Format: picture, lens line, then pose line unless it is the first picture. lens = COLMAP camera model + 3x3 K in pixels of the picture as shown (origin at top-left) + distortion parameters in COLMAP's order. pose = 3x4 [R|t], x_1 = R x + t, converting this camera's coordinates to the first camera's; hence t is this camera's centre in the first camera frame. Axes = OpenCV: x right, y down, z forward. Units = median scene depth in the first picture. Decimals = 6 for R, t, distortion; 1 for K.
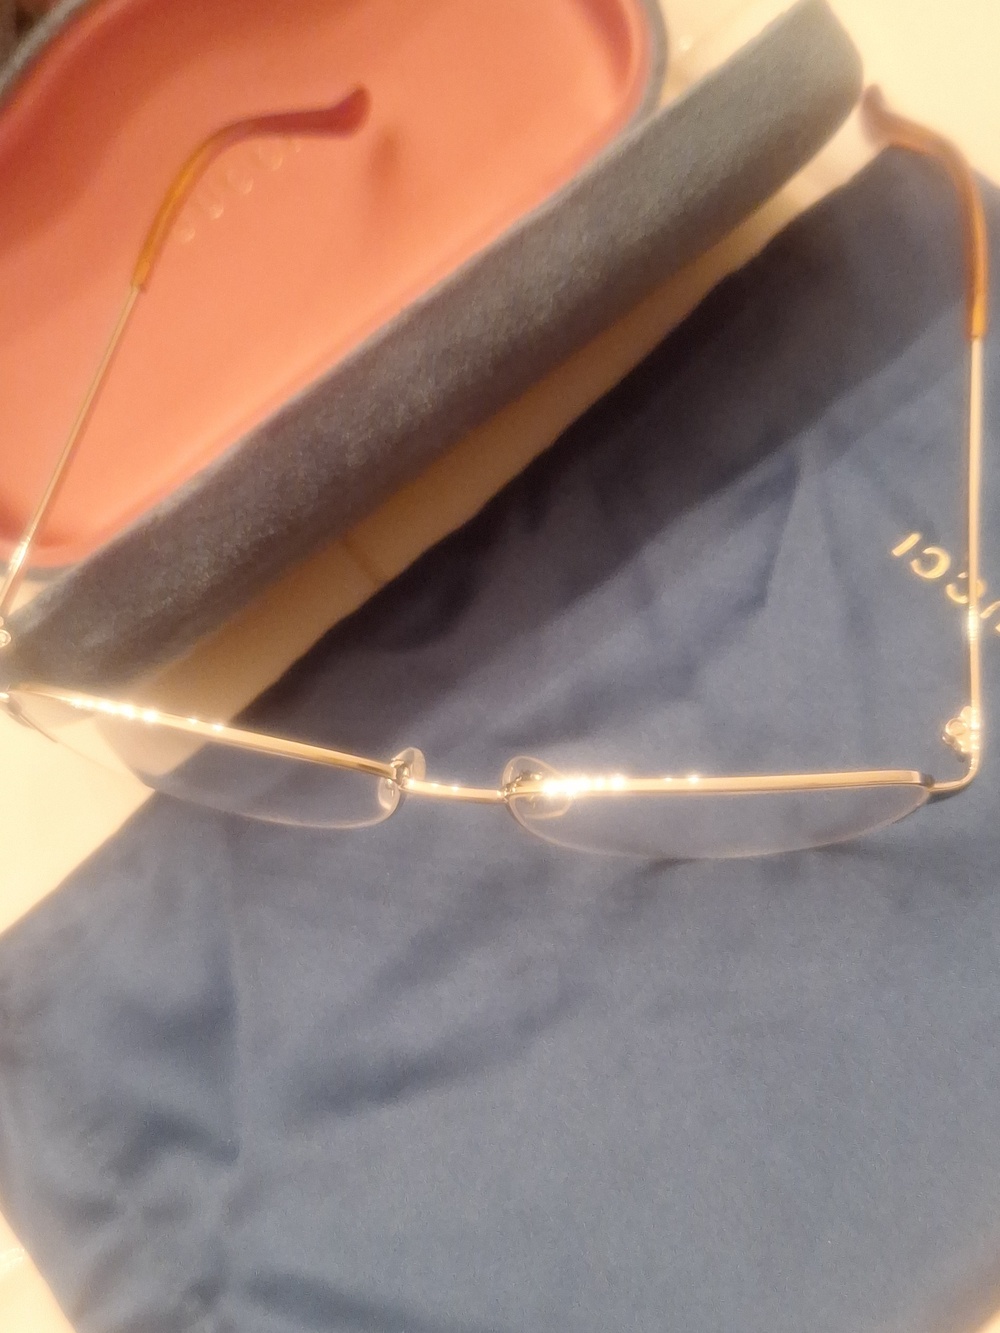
lens RADIAL K [[889.1, 0, 500.0], [0, 889.1, 666.5], [0, 0, 1]] dist [-0.028687, -0.000092]
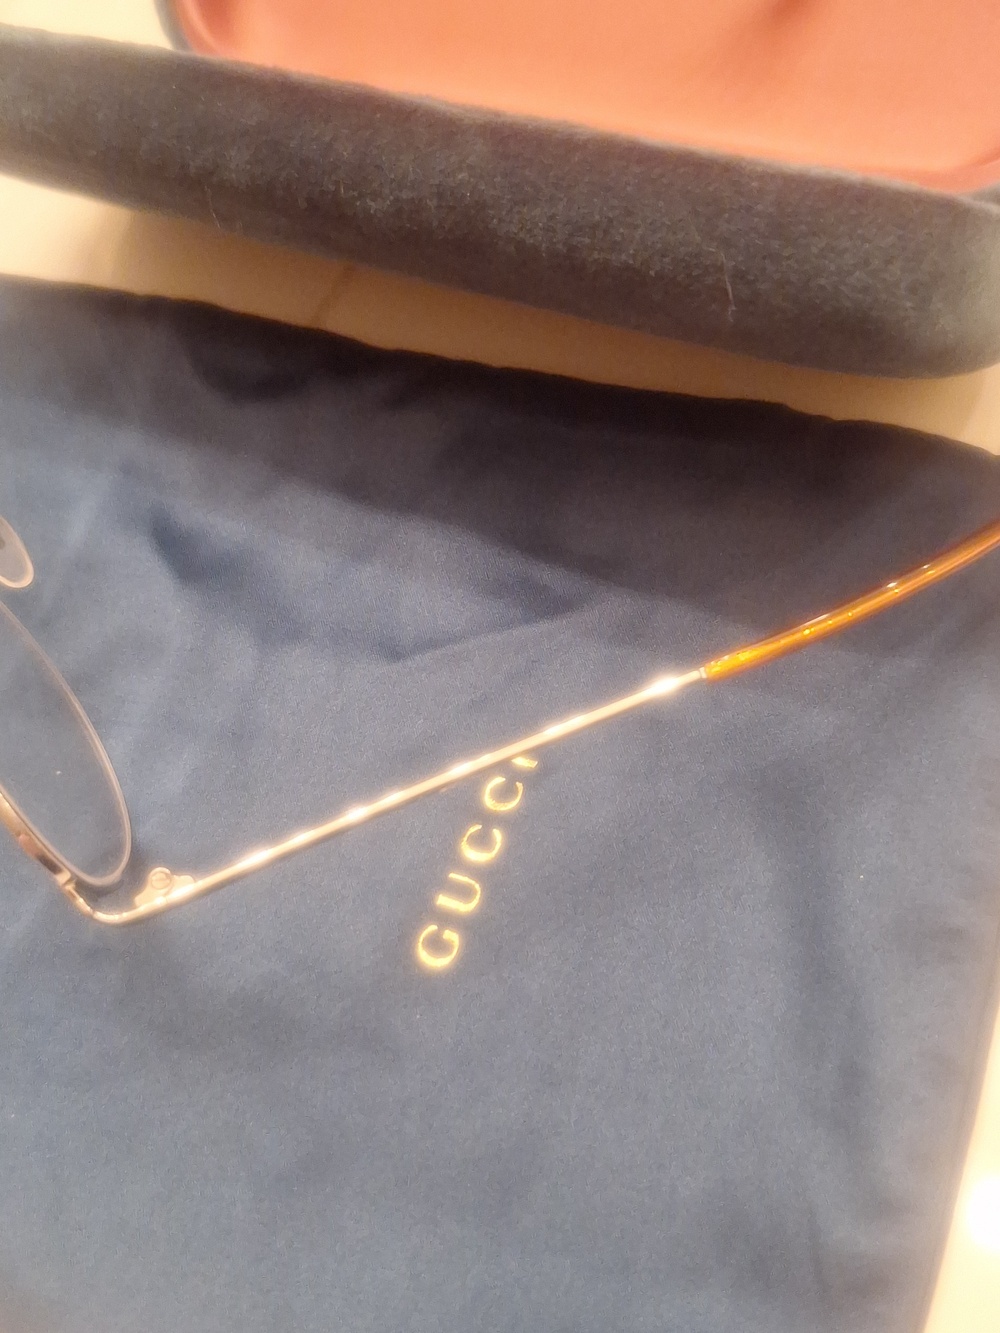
lens RADIAL K [[889.1, 0, 500.0], [0, 889.1, 666.5], [0, 0, 1]] dist [-0.028687, -0.000092]
pose [[0.565001, 0.823832, -0.045546, 0.398225], [-0.787041, 0.554695, 0.269964, -0.383132], [0.247669, -0.116684, 0.961792, 0.186036]]
